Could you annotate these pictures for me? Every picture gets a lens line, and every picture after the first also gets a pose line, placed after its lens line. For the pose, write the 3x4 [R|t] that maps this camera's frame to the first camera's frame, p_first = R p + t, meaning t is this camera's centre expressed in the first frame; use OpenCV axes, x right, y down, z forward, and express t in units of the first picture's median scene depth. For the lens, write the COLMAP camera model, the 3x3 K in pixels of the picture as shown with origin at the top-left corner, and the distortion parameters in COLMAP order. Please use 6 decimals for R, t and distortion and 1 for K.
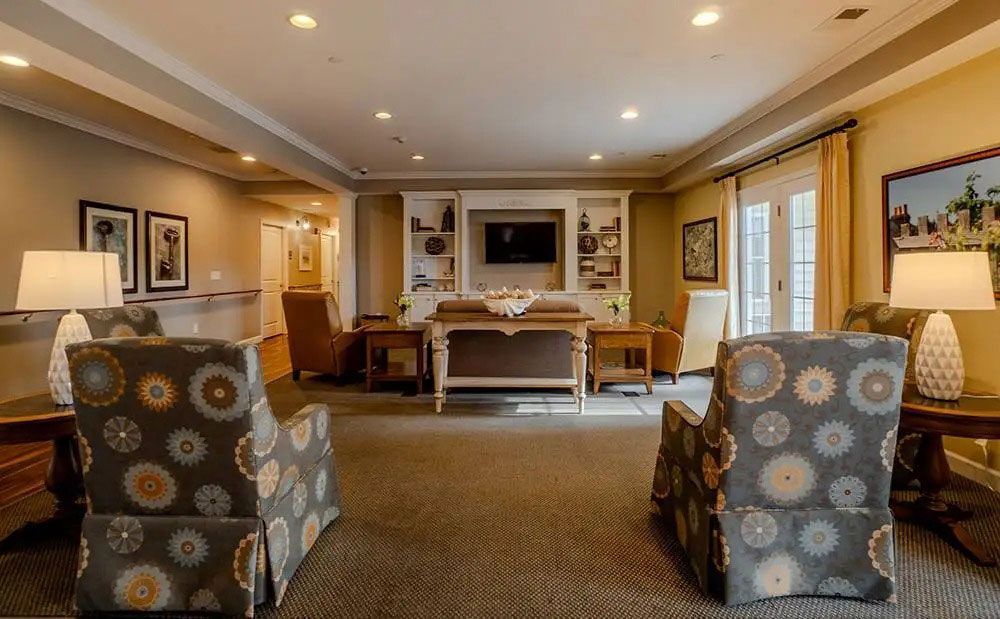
lens RADIAL K [[484.8, 0, 500.7], [0, 484.8, 269.9], [0, 0, 1]] dist [-0.043266, 0.002252]
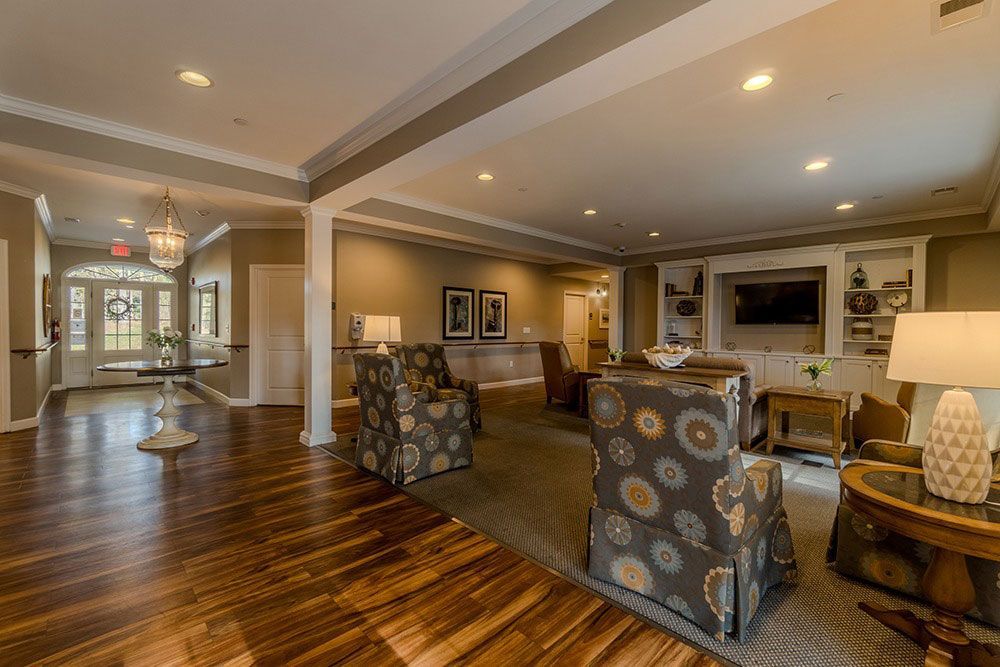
lens RADIAL K [[429.5, 0, 497.3], [0, 429.5, 330.9], [0, 0, 1]] dist [-0.018136, 0.003449]
pose [[0.707966, 0.020881, -0.705938, 0.313441], [-0.017424, 0.999775, 0.012099, -0.000842], [0.706032, 0.003735, 0.708170, -0.018237]]
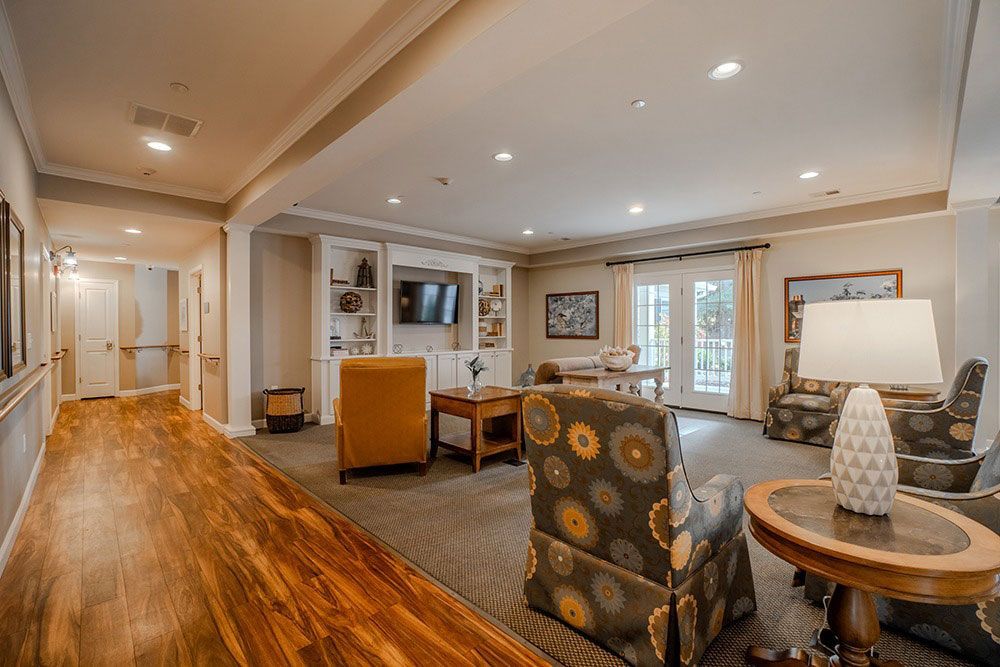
lens RADIAL K [[429.5, 0, 506.4], [0, 429.5, 326.3], [0, 0, 1]] dist [-0.018136, 0.003449]
pose [[0.703857, 0.007109, 0.710306, -0.588261], [-0.000184, 0.999952, -0.009825, 0.000620], [-0.710342, 0.006784, 0.703824, 0.327615]]
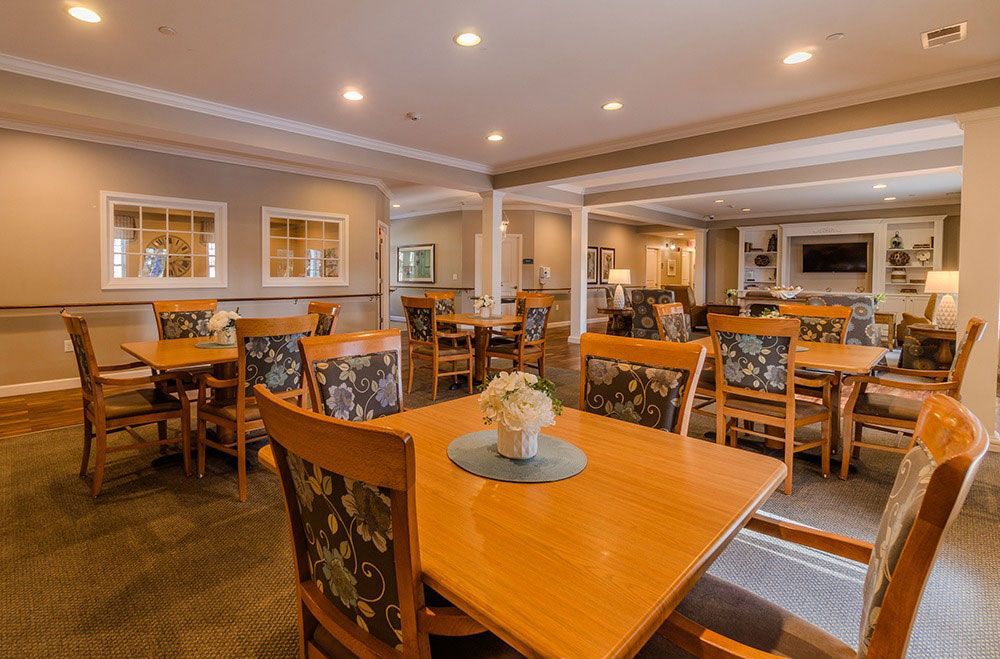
lens RADIAL K [[484.4, 0, 436.5], [0, 484.4, 283.8], [0, 0, 1]] dist [-0.005764, -0.000633]
pose [[0.686486, 0.026260, -0.726669, 0.329924], [-0.013356, 0.999634, 0.023507, 0.002262], [0.727021, -0.006432, 0.686586, -0.982054]]
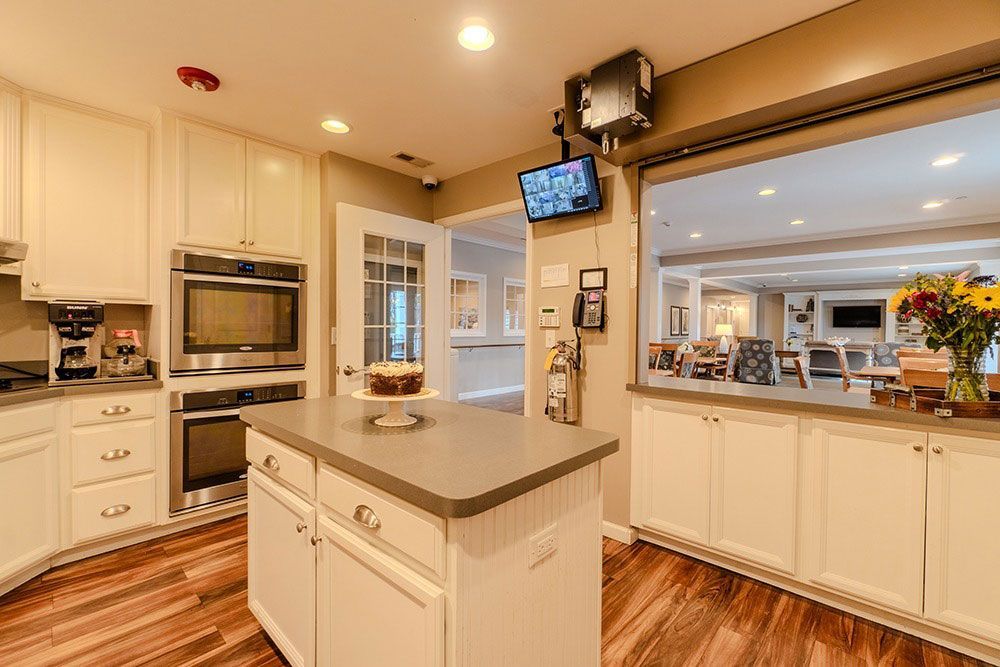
lens RADIAL K [[429.5, 0, 492.2], [0, 429.5, 333.6], [0, 0, 1]] dist [-0.018136, 0.003449]
pose [[0.737576, 0.024834, -0.674808, 0.139763], [-0.017717, 0.999691, 0.017425, 0.008503], [0.675032, -0.000897, 0.737788, -1.482331]]
